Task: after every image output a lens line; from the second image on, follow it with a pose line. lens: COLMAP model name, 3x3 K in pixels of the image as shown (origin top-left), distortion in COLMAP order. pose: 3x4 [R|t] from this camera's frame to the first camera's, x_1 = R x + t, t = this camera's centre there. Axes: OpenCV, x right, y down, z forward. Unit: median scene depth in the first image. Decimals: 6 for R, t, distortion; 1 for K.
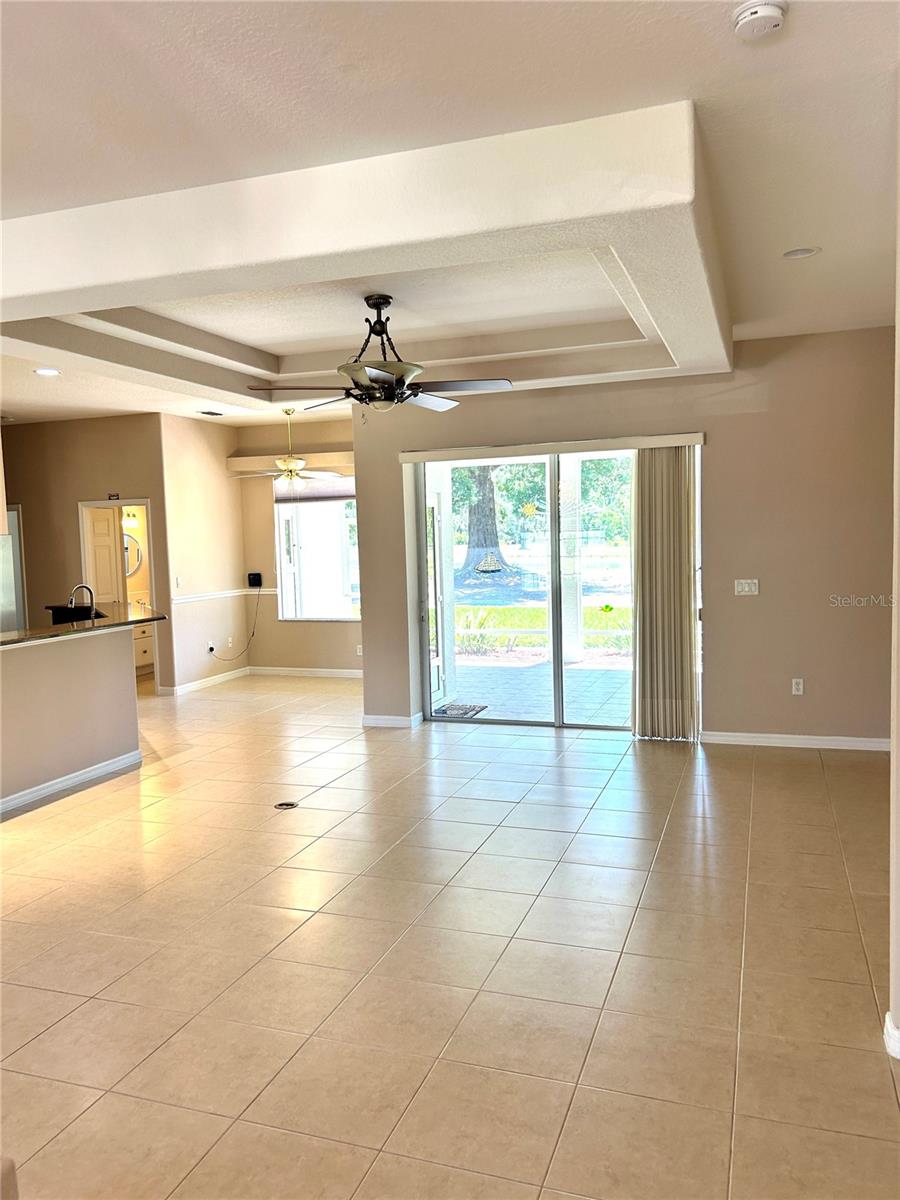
lens RADIAL K [[897.1, 0, 453.9], [0, 897.1, 606.8], [0, 0, 1]] dist [0.043859, -0.052039]
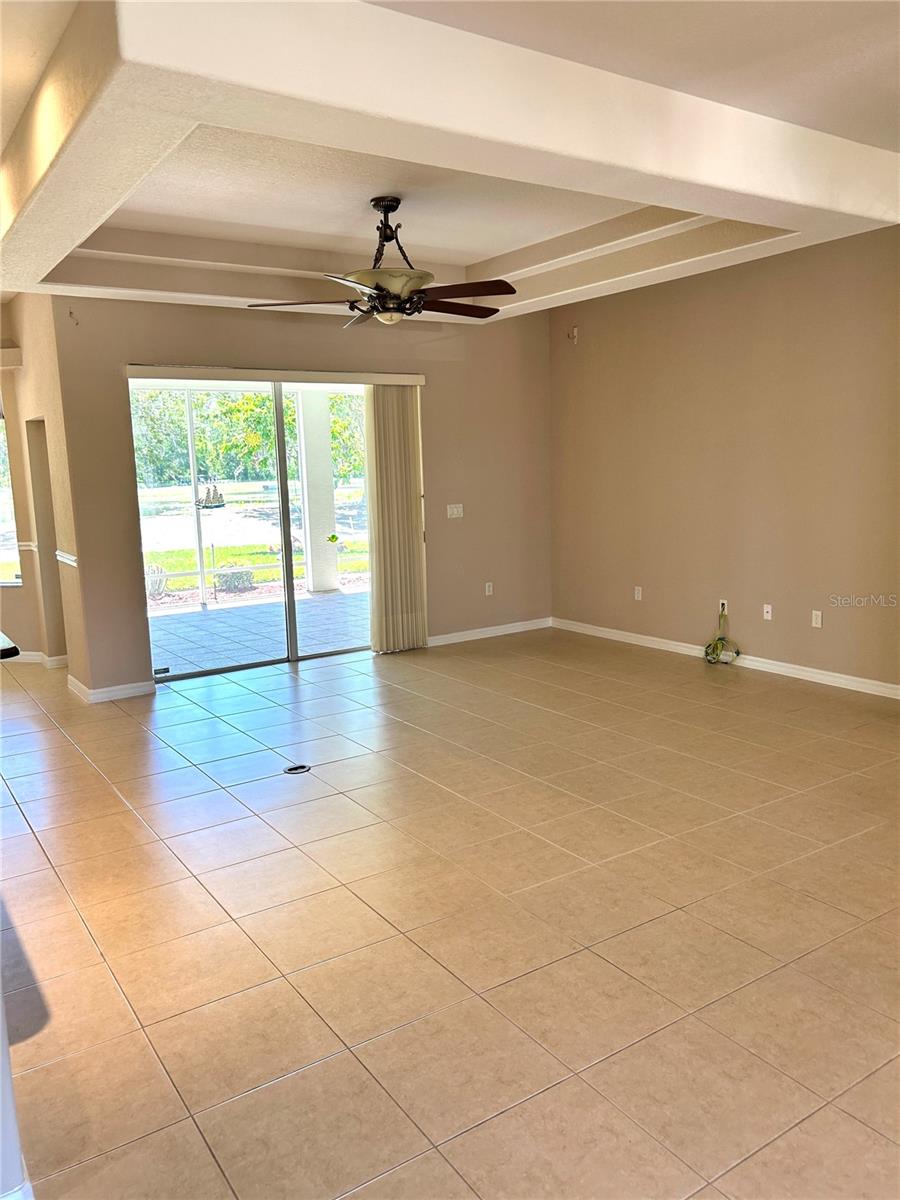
lens RADIAL K [[897.1, 0, 431.8], [0, 897.1, 608.4], [0, 0, 1]] dist [0.043859, -0.052039]
pose [[0.611110, -0.117349, 0.782798, -0.436623], [0.076215, 0.993078, 0.089373, -0.001313], [-0.787868, 0.005044, 0.615824, 0.202829]]
